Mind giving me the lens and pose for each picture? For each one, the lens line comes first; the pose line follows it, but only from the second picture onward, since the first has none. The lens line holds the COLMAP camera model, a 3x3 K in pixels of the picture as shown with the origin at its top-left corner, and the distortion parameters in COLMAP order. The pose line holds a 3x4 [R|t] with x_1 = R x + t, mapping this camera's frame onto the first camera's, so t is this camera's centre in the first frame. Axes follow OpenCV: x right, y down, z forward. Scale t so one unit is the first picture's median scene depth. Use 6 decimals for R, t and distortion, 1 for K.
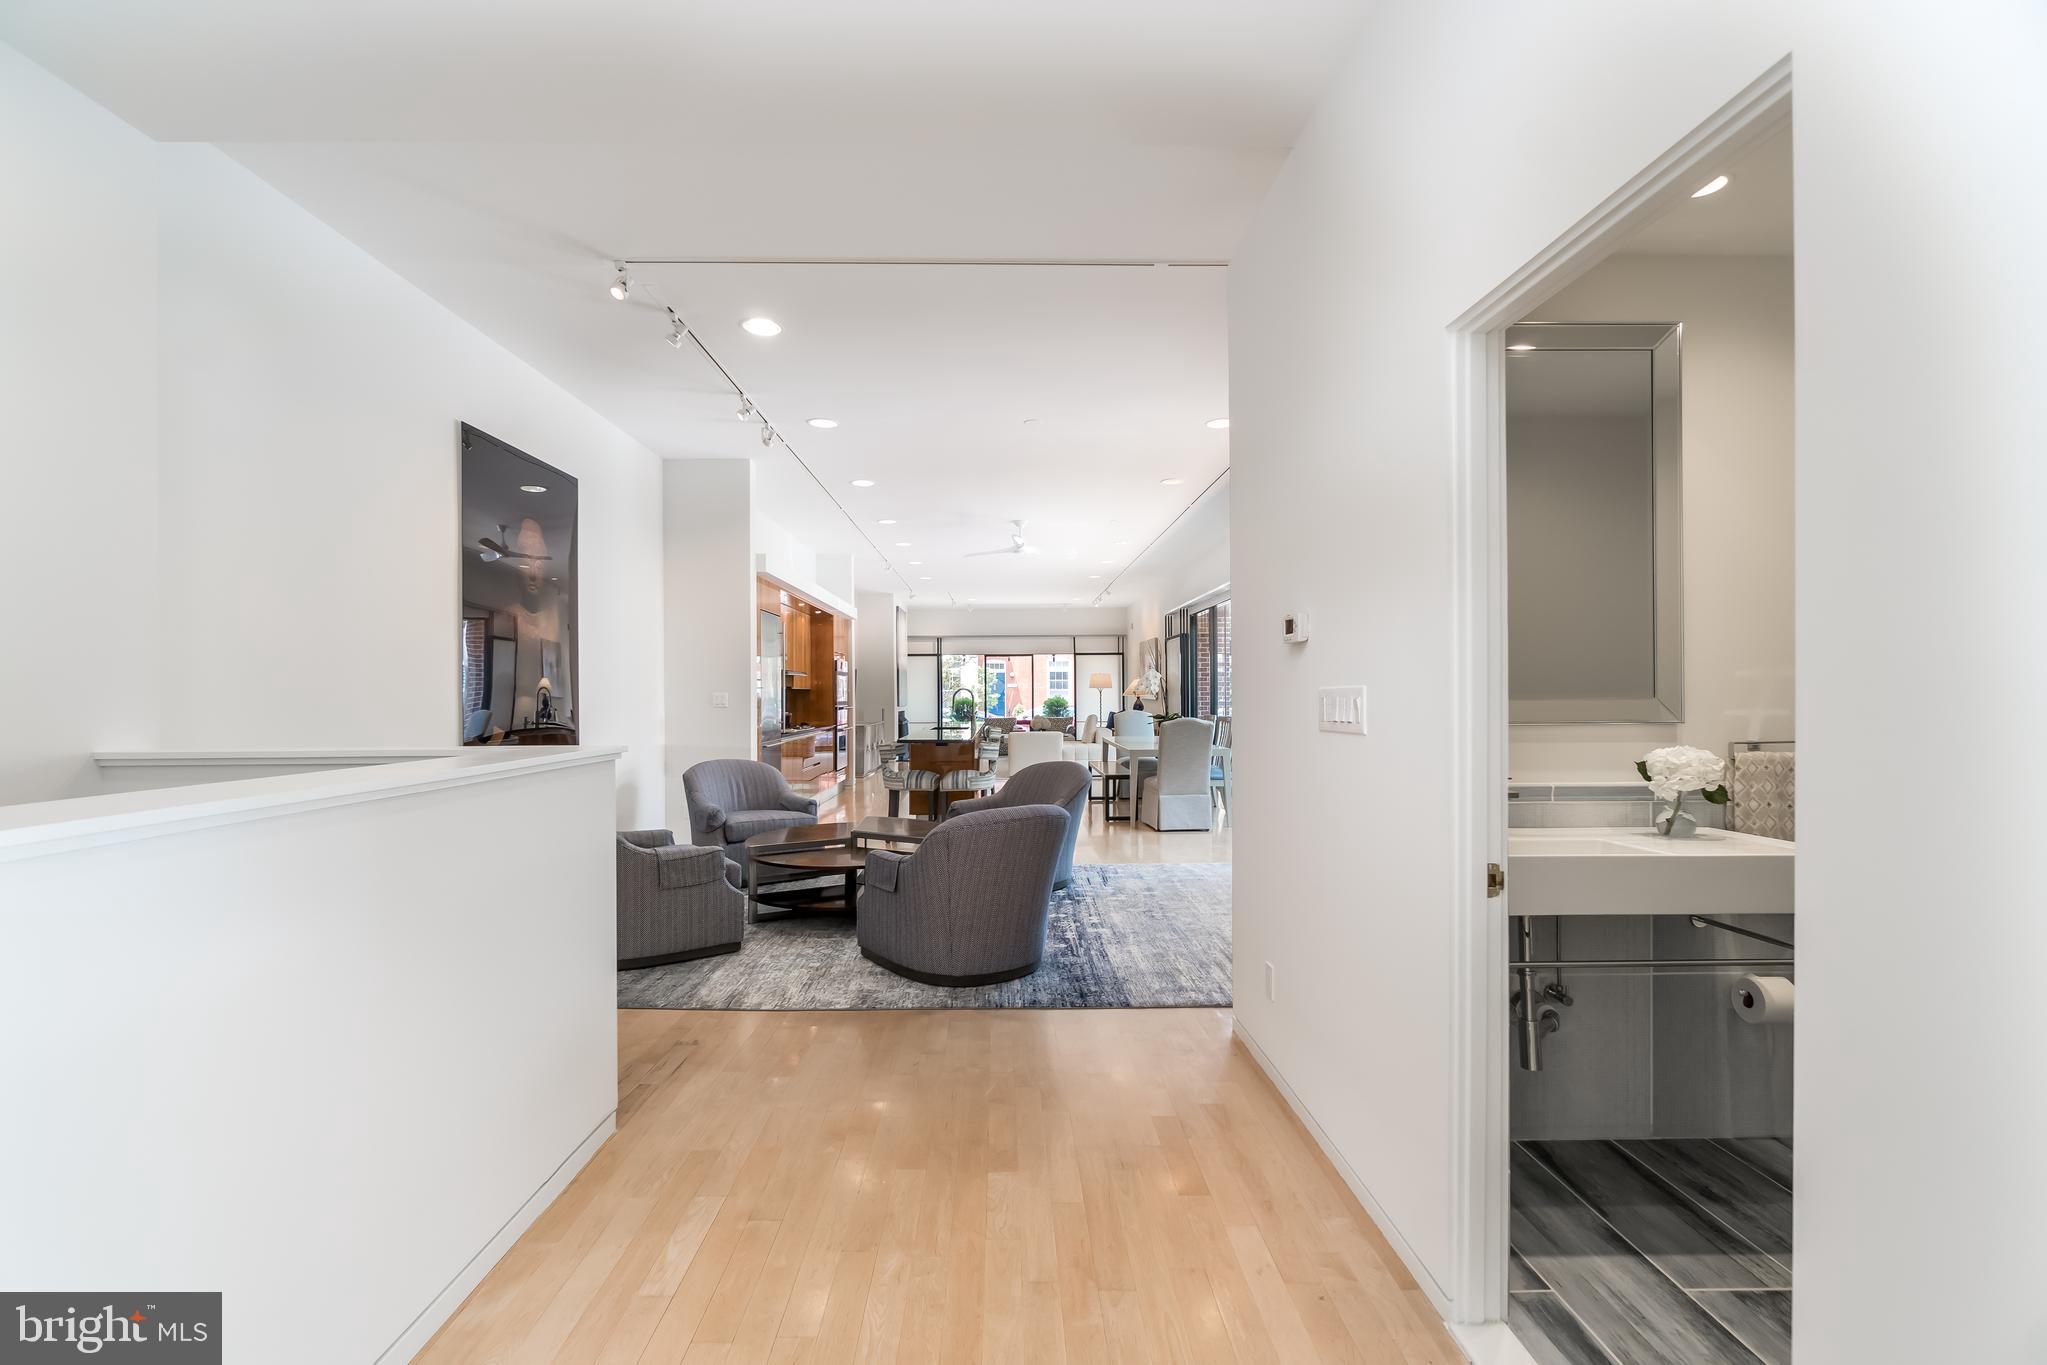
lens RADIAL K [[887.5, 0, 1021.4], [0, 887.5, 694.7], [0, 0, 1]] dist [-0.000119, 0.000161]
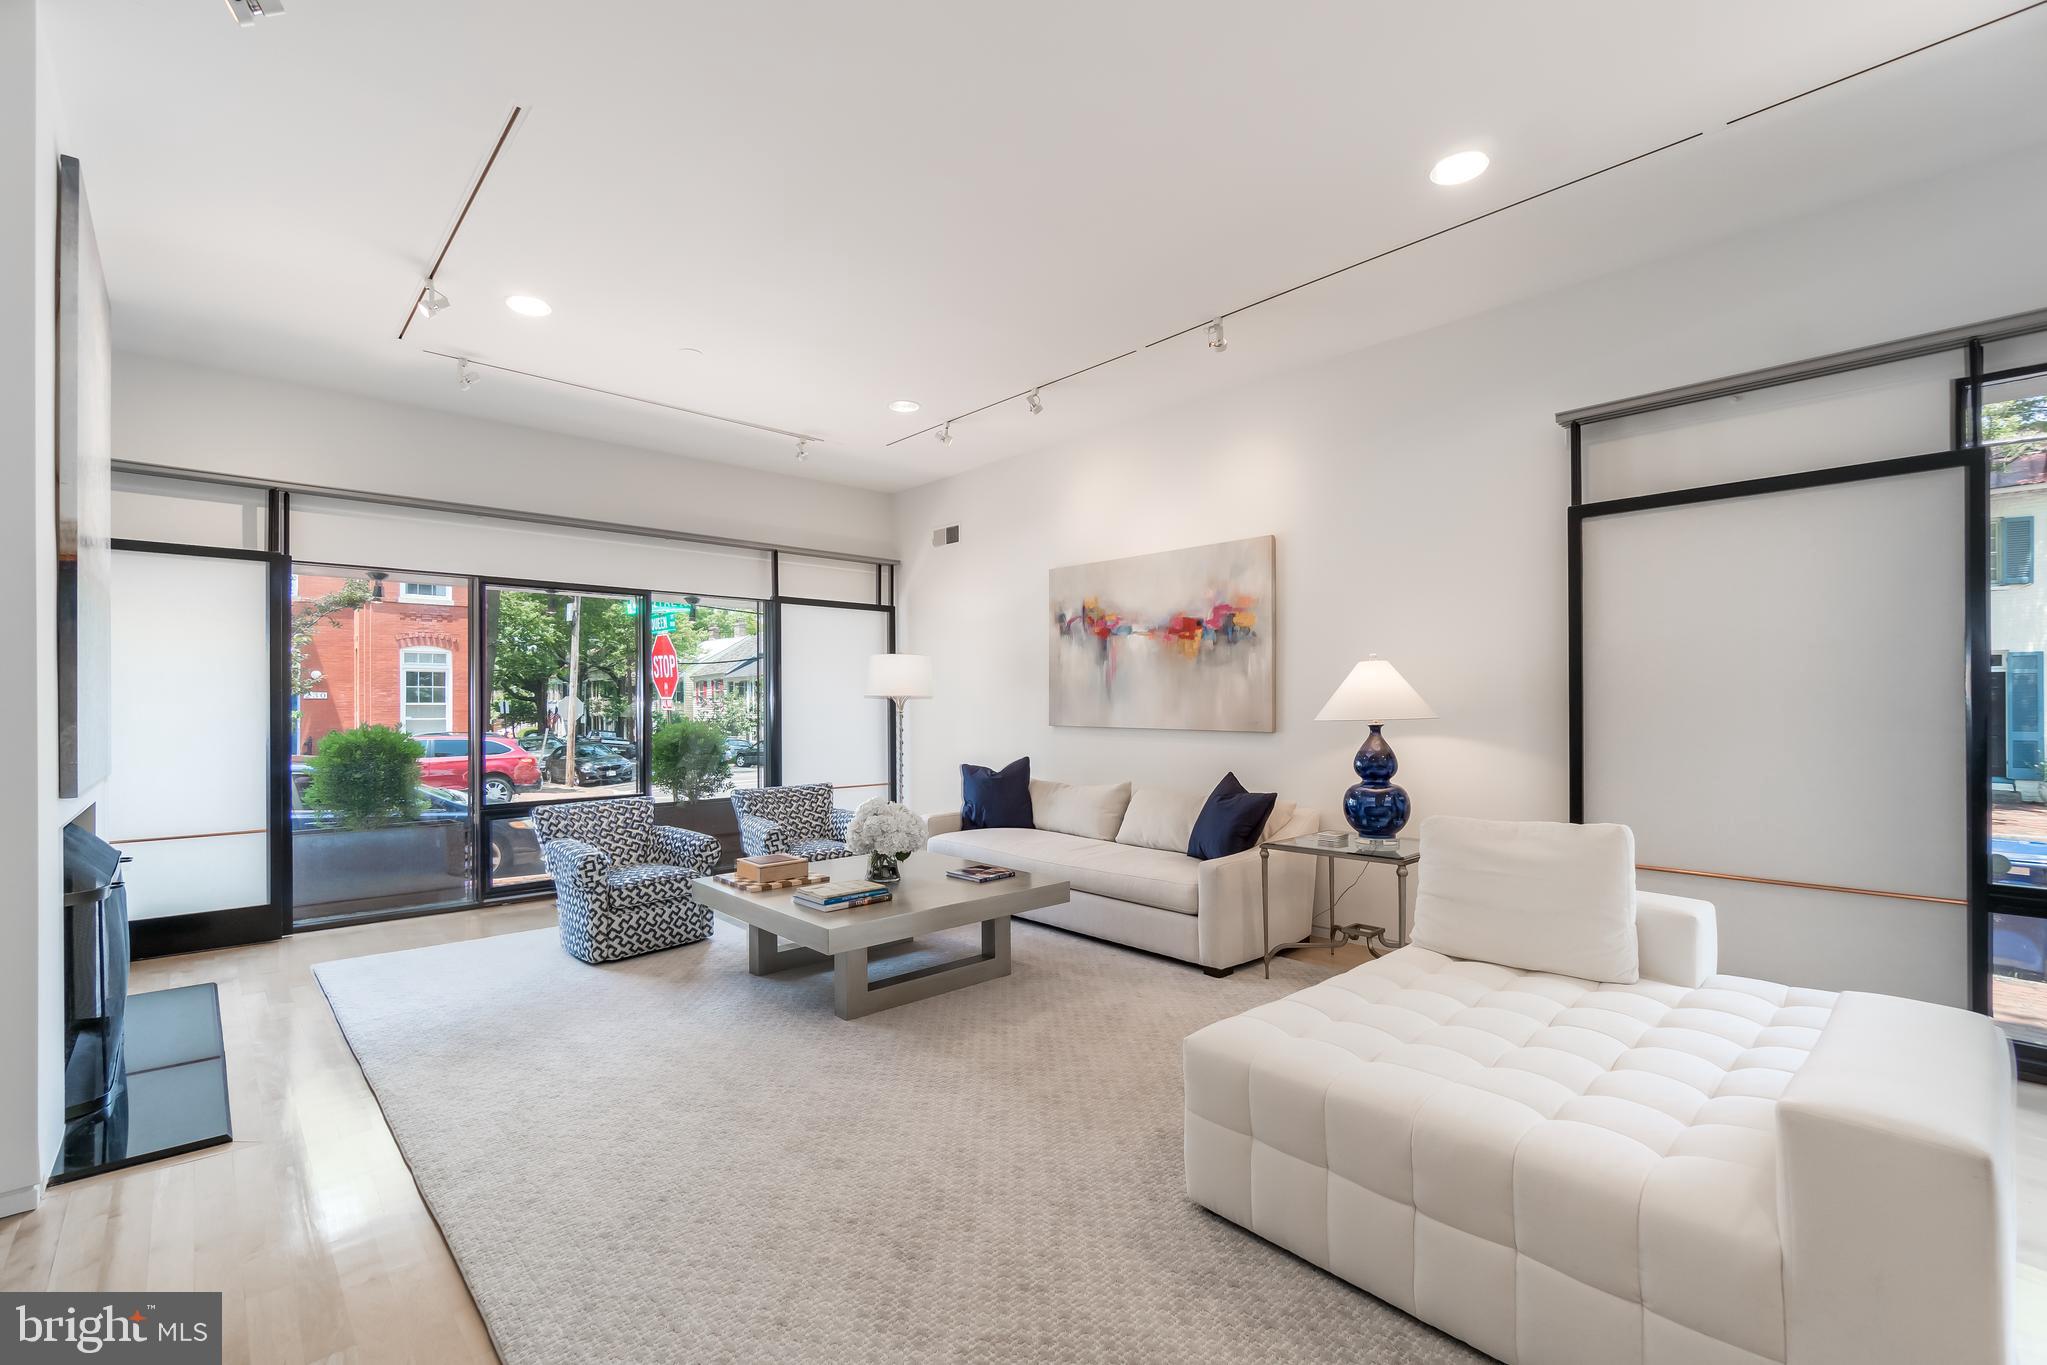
lens RADIAL K [[887.5, 0, 1021.4], [0, 887.5, 694.7], [0, 0, 1]] dist [-0.000119, 0.000161]
pose [[0.748054, 0.008313, 0.663585, -0.798026], [0.002926, 0.999870, -0.015825, -0.016242], [-0.663631, 0.013780, 0.747933, 5.272372]]
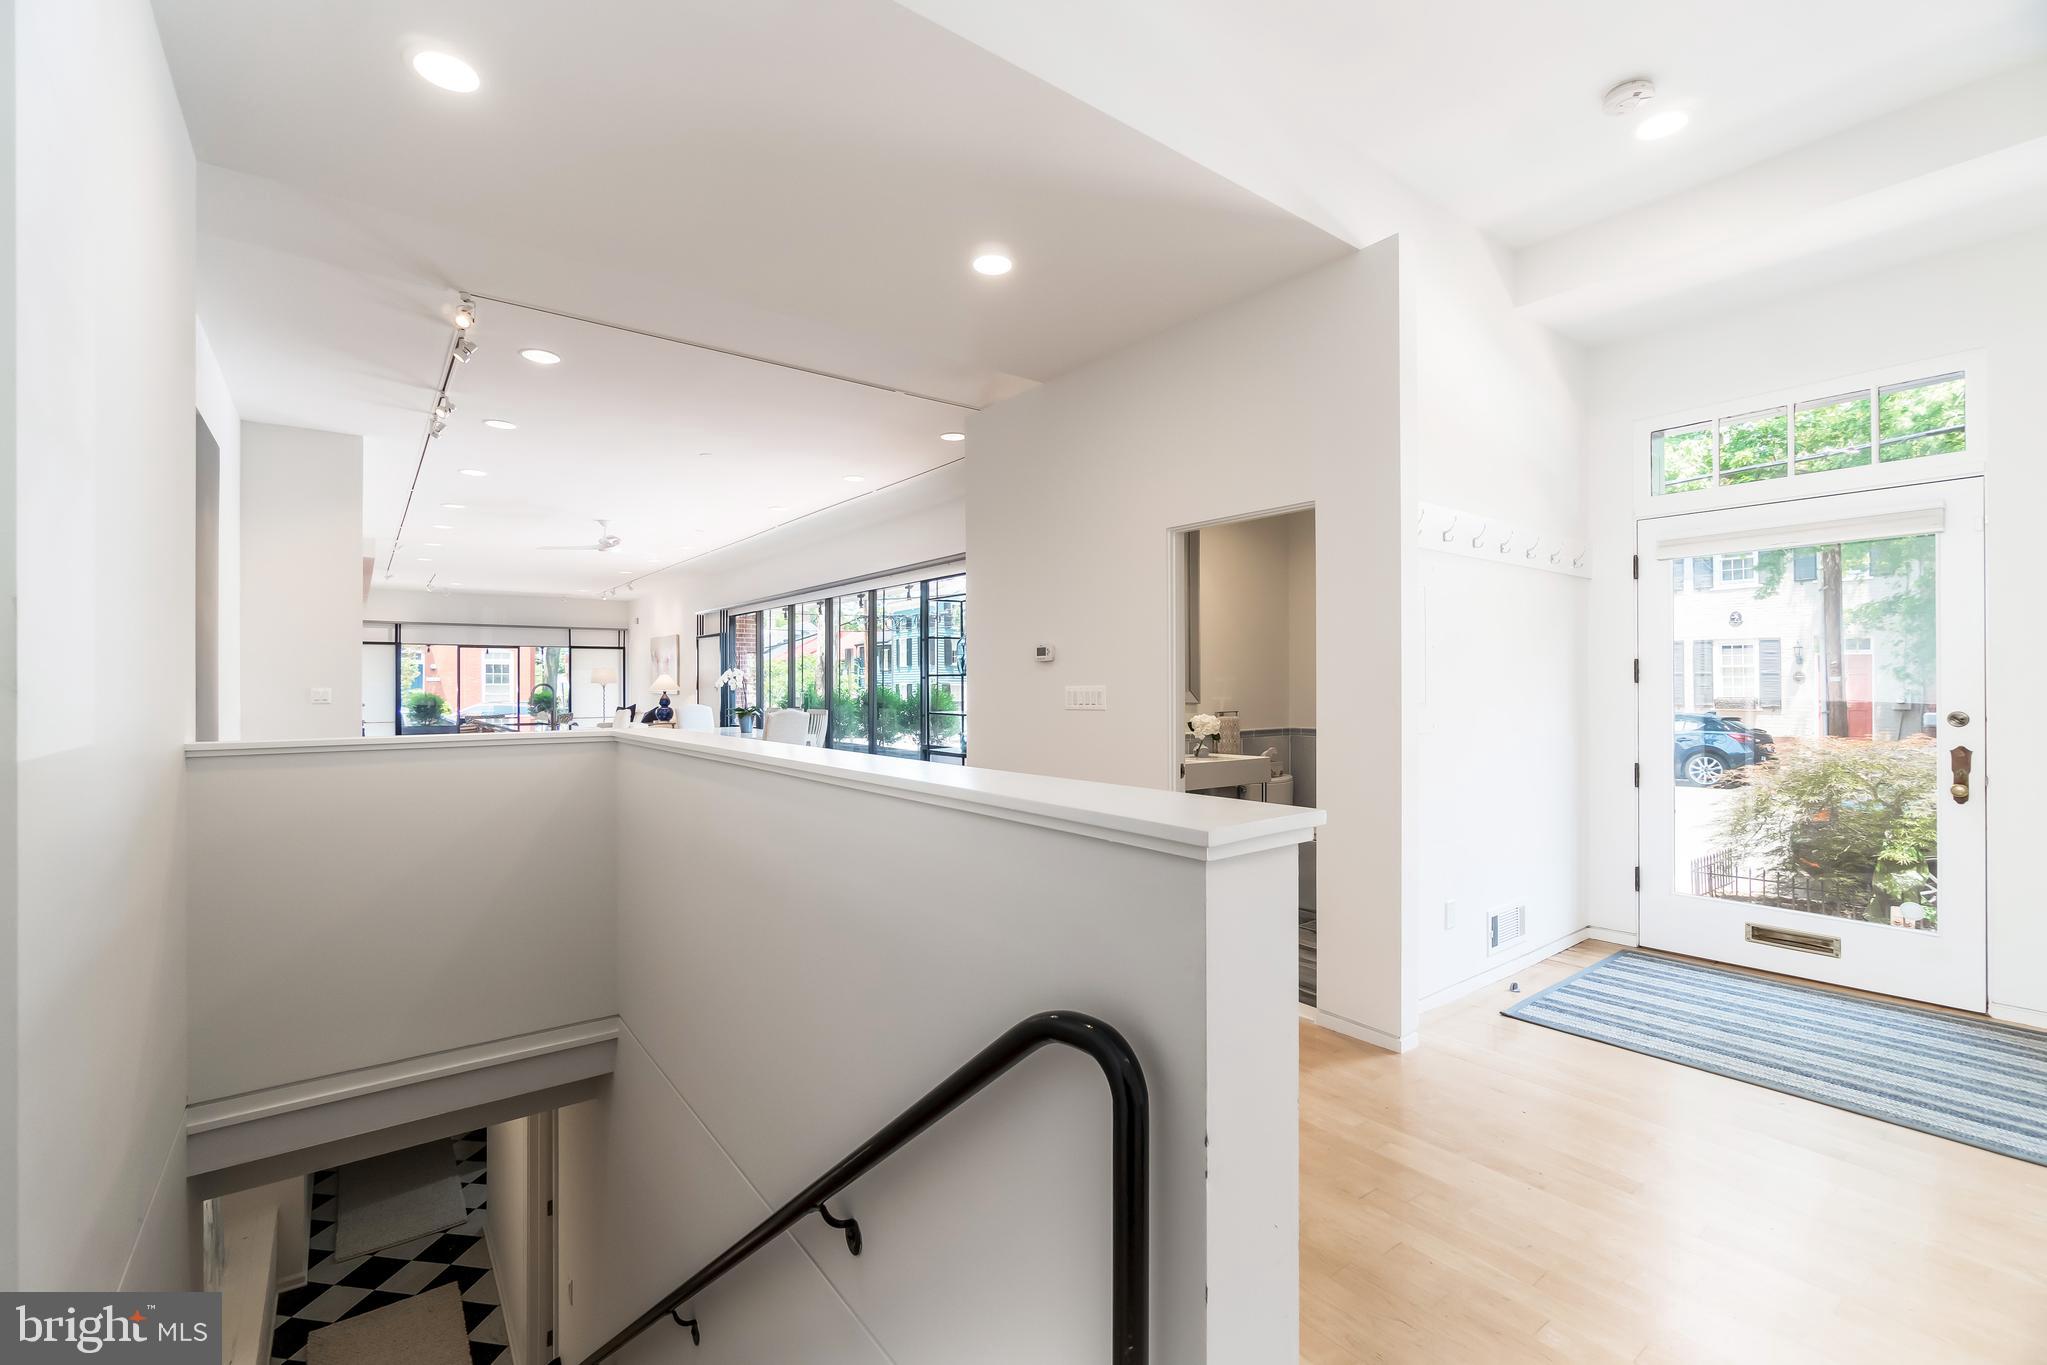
lens RADIAL K [[878.1, 0, 1023.5], [0, 878.1, 682.5], [0, 0, 1]] dist [-0.009727, 0.000027]
pose [[0.807899, 0.005781, 0.589292, -0.795308], [-0.000607, 0.999960, -0.008978, 0.002458], [-0.589320, 0.006895, 0.807870, -0.409277]]
